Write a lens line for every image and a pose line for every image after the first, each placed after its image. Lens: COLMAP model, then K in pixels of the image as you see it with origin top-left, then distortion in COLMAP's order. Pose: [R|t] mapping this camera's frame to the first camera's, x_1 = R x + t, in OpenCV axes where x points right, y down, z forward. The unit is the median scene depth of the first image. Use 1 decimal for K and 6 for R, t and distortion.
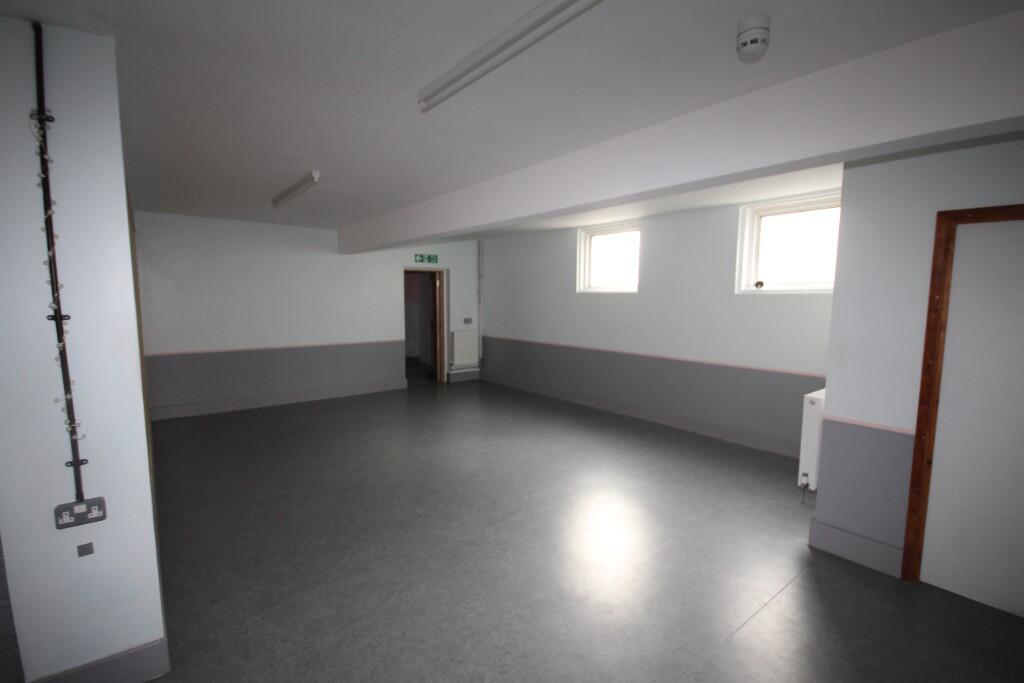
lens RADIAL K [[472.9, 0, 518.9], [0, 472.9, 341.4], [0, 0, 1]] dist [0.000074, -0.000166]
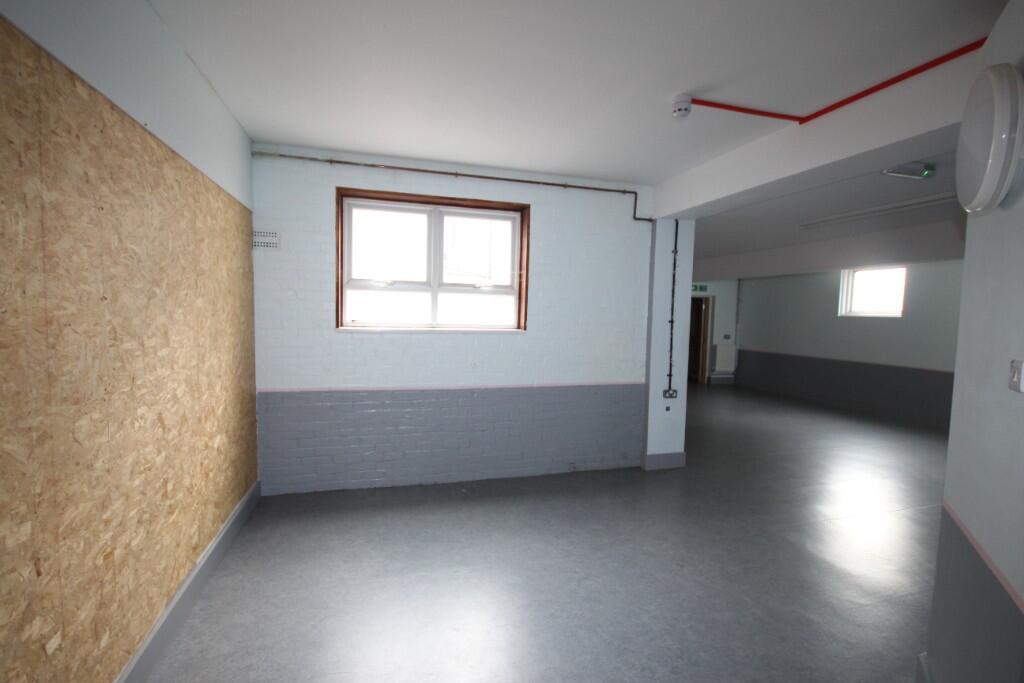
lens RADIAL K [[474.6, 0, 506.6], [0, 474.6, 346.9], [0, 0, 1]] dist [-0.001711, -0.000987]
pose [[0.920326, 0.043817, -0.388691, -0.161537], [-0.056126, 0.998216, -0.020364, 0.043916], [0.387105, 0.040558, 0.921143, -0.406632]]
